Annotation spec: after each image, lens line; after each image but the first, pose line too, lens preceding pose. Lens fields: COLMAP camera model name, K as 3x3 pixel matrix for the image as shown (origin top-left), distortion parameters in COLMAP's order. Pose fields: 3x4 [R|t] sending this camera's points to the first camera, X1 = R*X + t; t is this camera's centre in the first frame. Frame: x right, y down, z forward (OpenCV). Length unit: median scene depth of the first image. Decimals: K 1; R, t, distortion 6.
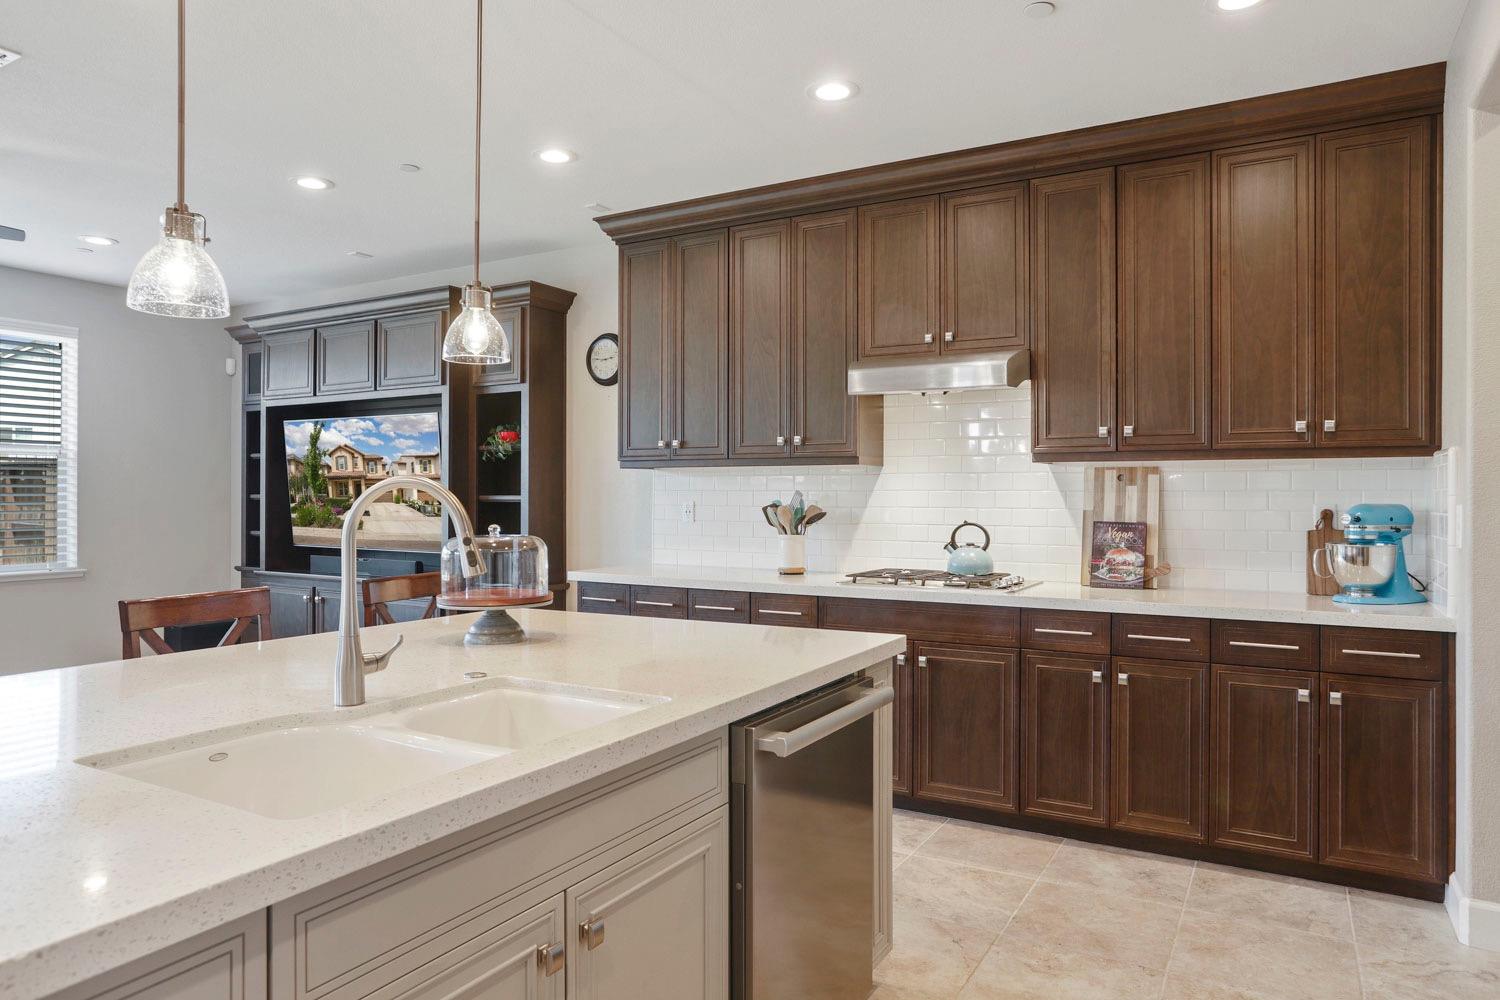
lens RADIAL K [[922.2, 0, 711.8], [0, 922.2, 499.7], [0, 0, 1]] dist [-0.007699, 0.004839]
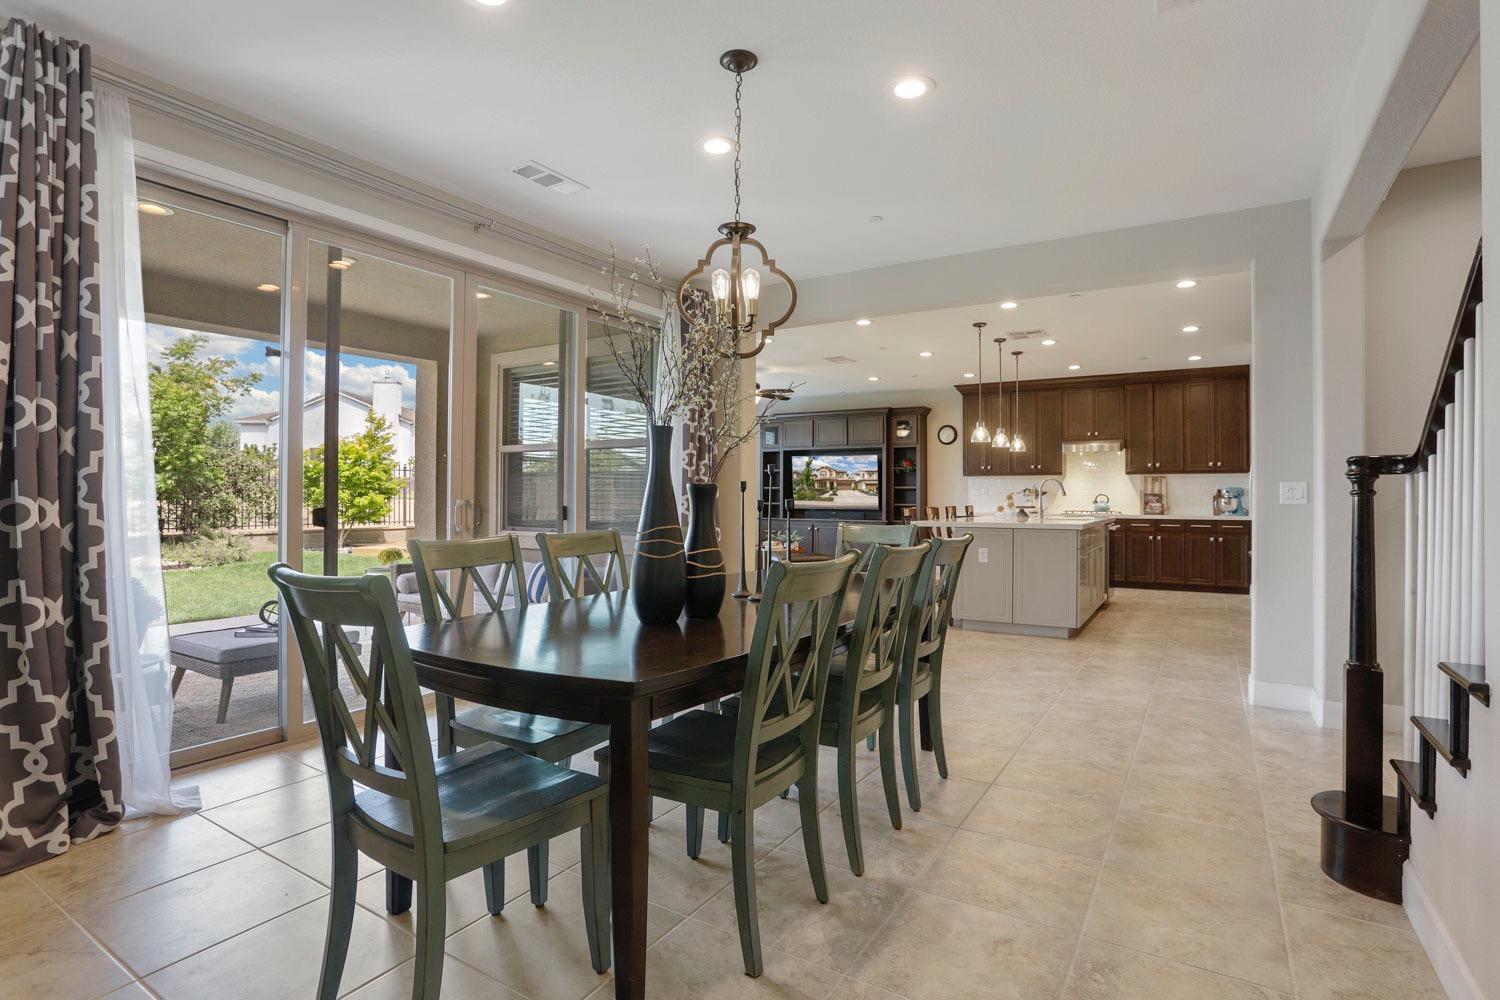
lens RADIAL K [[734.2, 0, 743.9], [0, 734.2, 495.6], [0, 0, 1]] dist [-0.003031, 0.000146]
pose [[0.999953, 0.003906, 0.008818, -1.001788], [-0.003800, 0.999920, -0.012029, 0.068106], [-0.008864, 0.011995, 0.999889, -1.530092]]
